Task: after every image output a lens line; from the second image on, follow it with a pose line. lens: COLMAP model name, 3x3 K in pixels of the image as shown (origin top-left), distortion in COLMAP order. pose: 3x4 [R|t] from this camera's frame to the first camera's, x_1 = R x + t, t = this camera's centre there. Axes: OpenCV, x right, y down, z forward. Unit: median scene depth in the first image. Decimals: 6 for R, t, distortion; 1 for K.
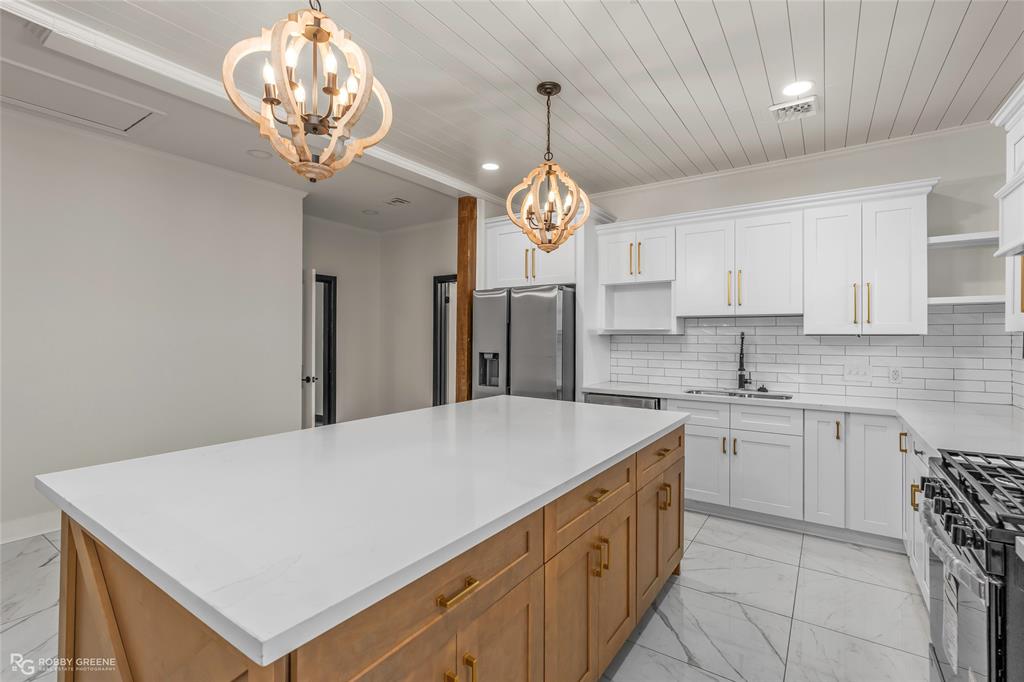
lens RADIAL K [[463.3, 0, 513.8], [0, 463.3, 335.0], [0, 0, 1]] dist [0.001010, 0.000332]
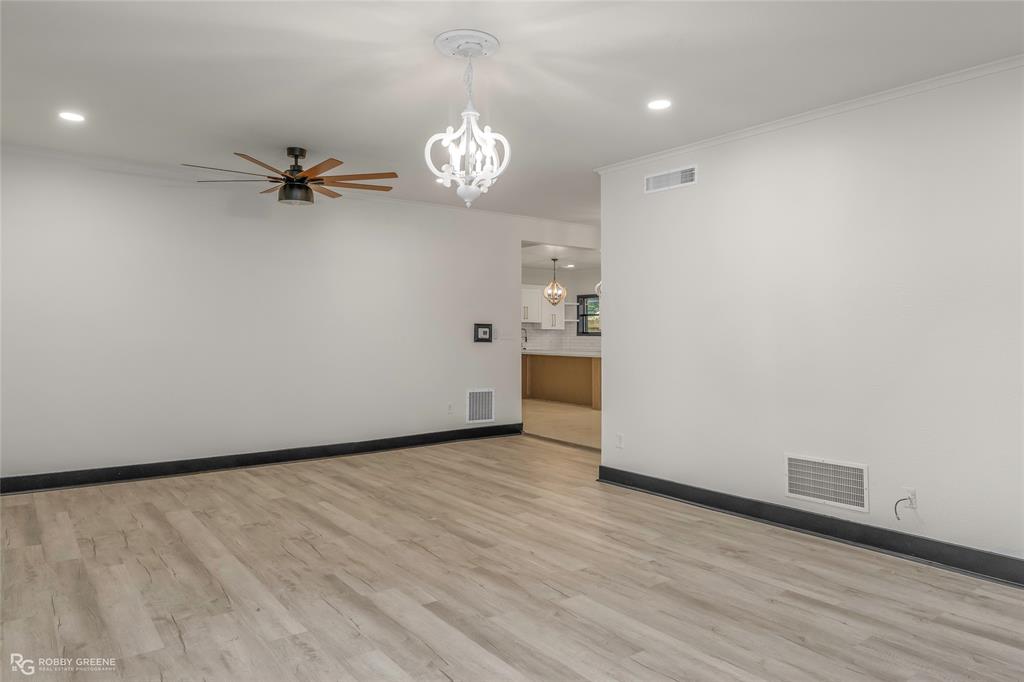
lens RADIAL K [[661.9, 0, 513.4], [0, 661.9, 325.5], [0, 0, 1]] dist [-0.000895, 0.000882]
pose [[0.314499, 0.008949, 0.949216, -3.531668], [-0.008659, 0.999941, -0.006559, 0.002813], [-0.949218, -0.006157, 0.314558, -0.204180]]
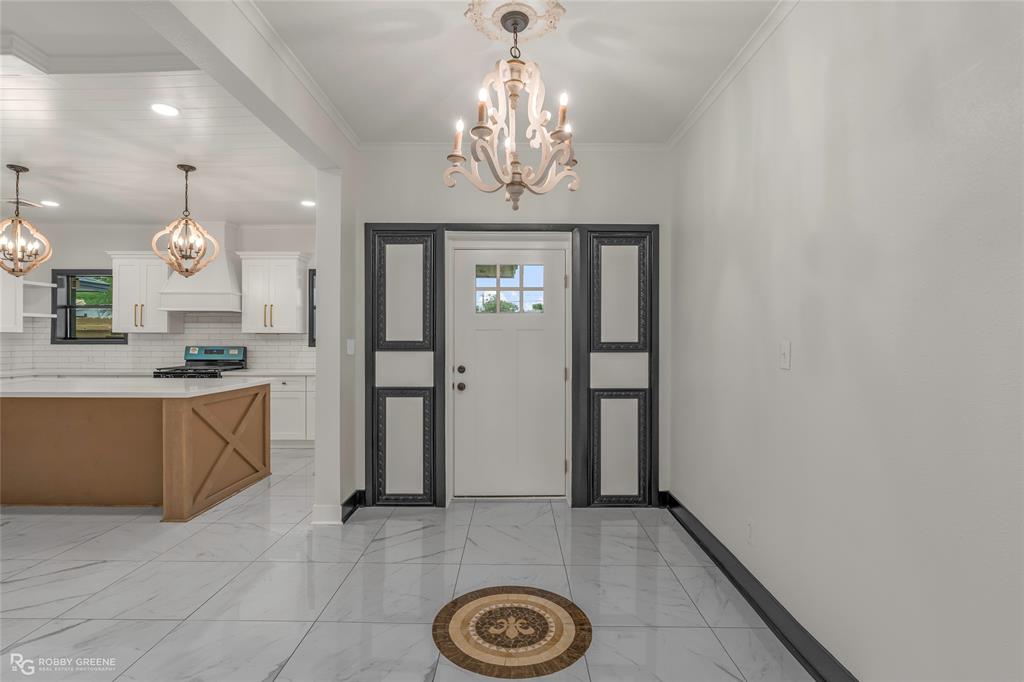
lens RADIAL K [[500.5, 0, 512.9], [0, 500.5, 339.5], [0, 0, 1]] dist [-0.001782, -0.000019]
pose [[-0.562115, -0.003293, 0.827053, -1.623582], [-0.006500, 0.999979, -0.000437, 0.013131], [-0.827034, -0.005622, -0.562124, 0.428645]]
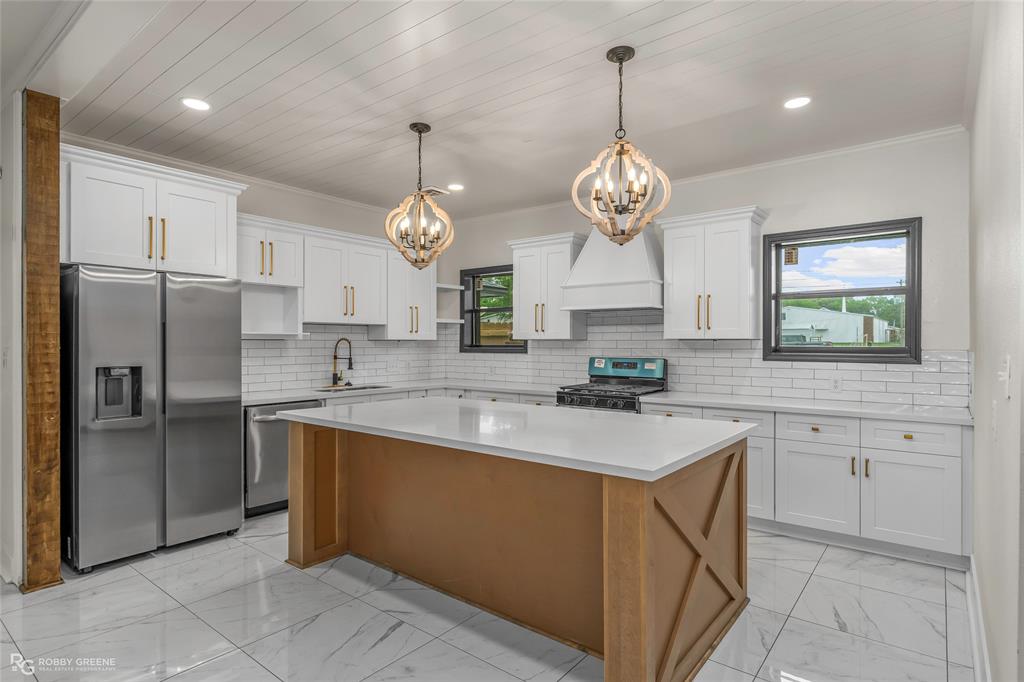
lens RADIAL K [[542.5, 0, 512.0], [0, 542.5, 341.0], [0, 0, 1]] dist [-0.000680, -0.000179]
pose [[0.068448, -0.000166, 0.997655, -0.940138], [-0.003325, 0.999994, 0.000394, 0.000628], [-0.997649, -0.003344, 0.068447, 0.502011]]
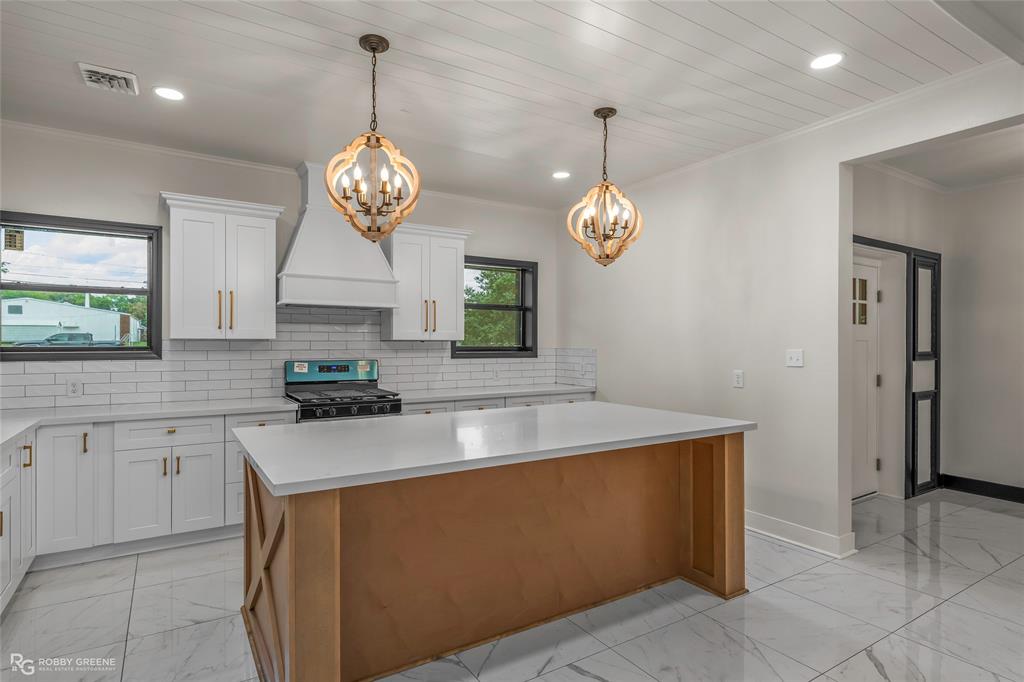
lens RADIAL K [[542.5, 0, 512.0], [0, 542.5, 341.0], [0, 0, 1]] dist [-0.000680, -0.000179]
pose [[-0.919397, -0.003409, 0.393316, -0.397717], [-0.005866, 0.999970, -0.005045, 0.002327], [-0.393287, -0.006946, -0.919390, 1.329647]]
